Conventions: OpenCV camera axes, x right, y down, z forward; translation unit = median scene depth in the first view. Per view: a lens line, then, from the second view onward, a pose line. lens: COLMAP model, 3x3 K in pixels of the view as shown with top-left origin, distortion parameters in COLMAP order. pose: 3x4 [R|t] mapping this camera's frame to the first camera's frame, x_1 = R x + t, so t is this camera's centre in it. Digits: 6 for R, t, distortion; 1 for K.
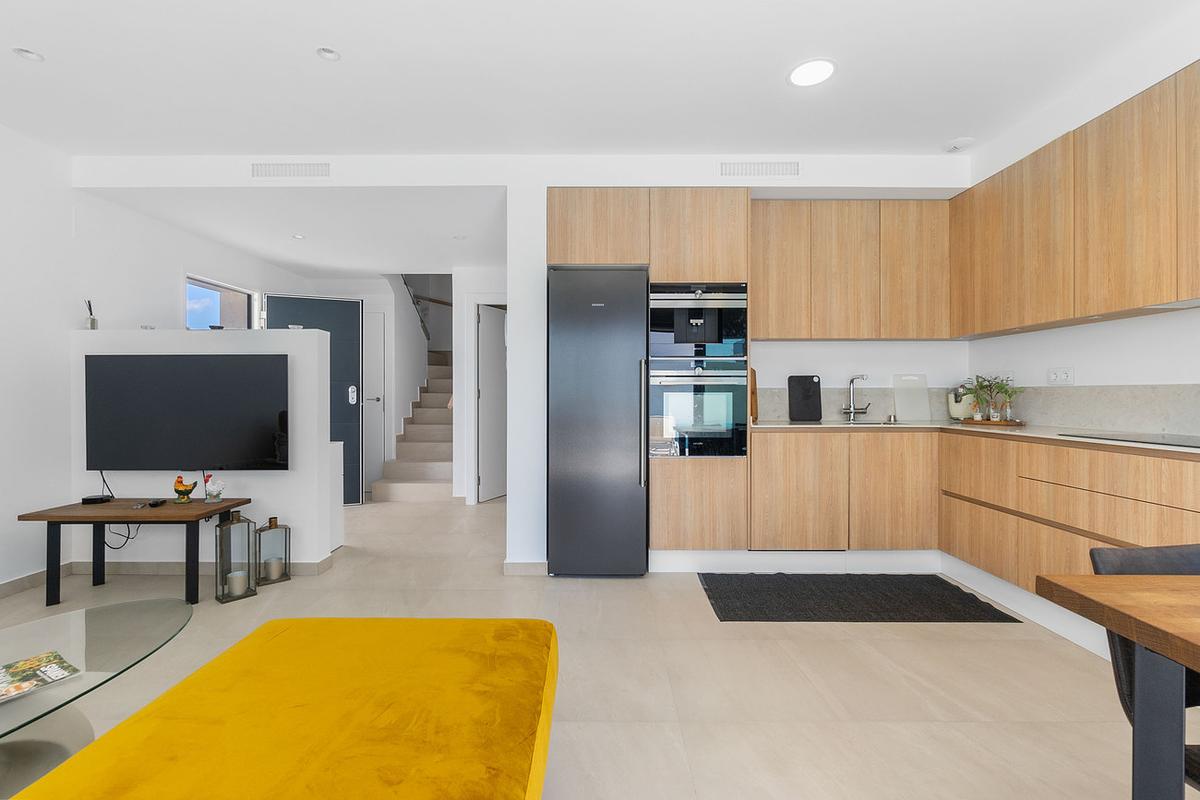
lens RADIAL K [[526.7, 0, 597.2], [0, 526.7, 394.9], [0, 0, 1]] dist [-0.008199, 0.000069]
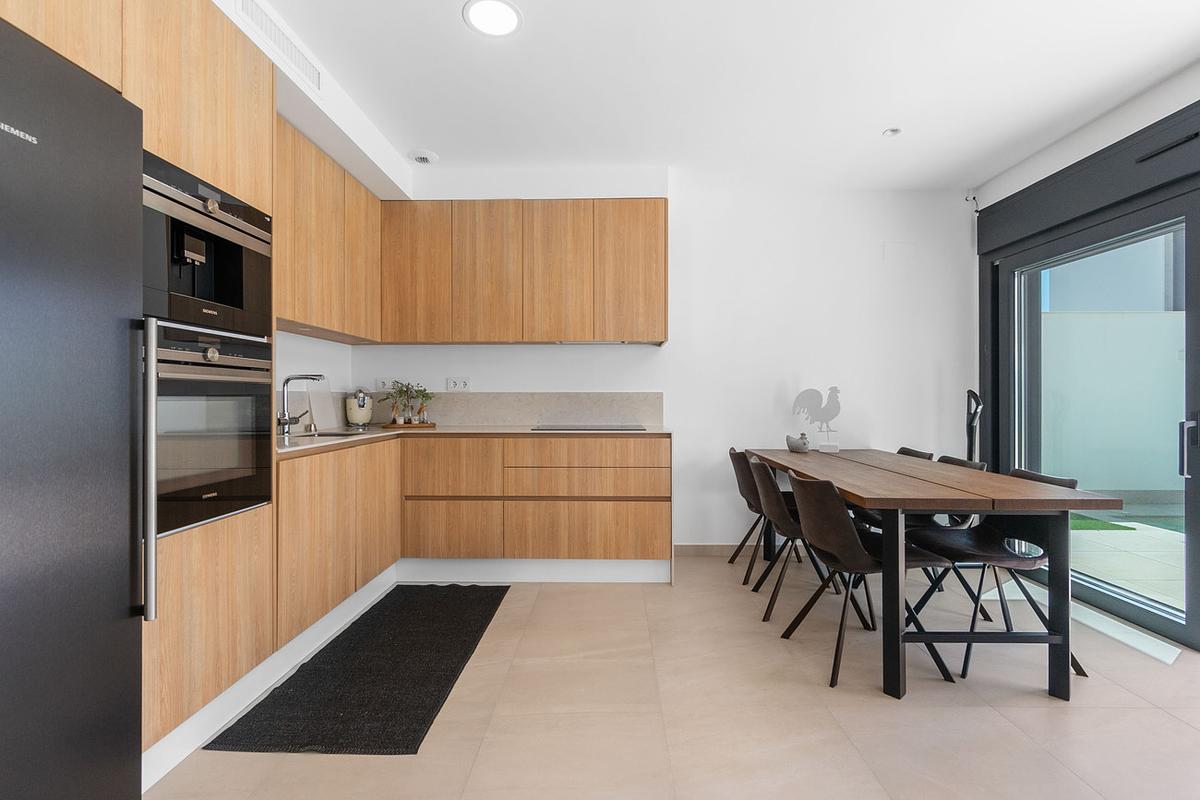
lens RADIAL K [[522.5, 0, 604.2], [0, 522.5, 399.3], [0, 0, 1]] dist [-0.002276, 0.000141]
pose [[0.007125, -0.001709, 0.999973, -0.318822], [0.002801, 0.999995, 0.001689, -0.001394], [-0.999971, 0.002788, 0.007129, 0.610698]]
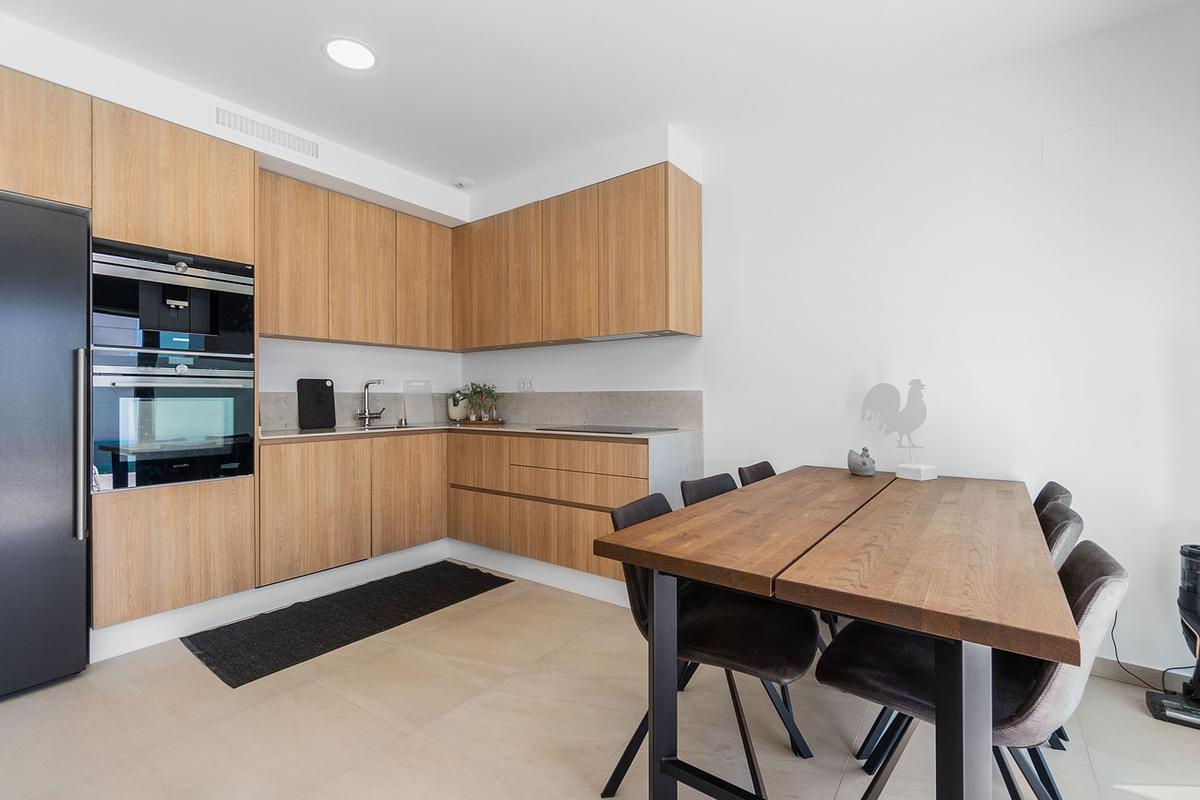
lens RADIAL K [[522.6, 0, 602.5], [0, 522.6, 396.6], [0, 0, 1]] dist [-0.000706, -0.000122]
pose [[0.587630, -0.000312, 0.809130, -0.058730], [0.004970, 0.999982, -0.003224, -0.000700], [-0.809114, 0.005916, 0.587622, 0.072557]]
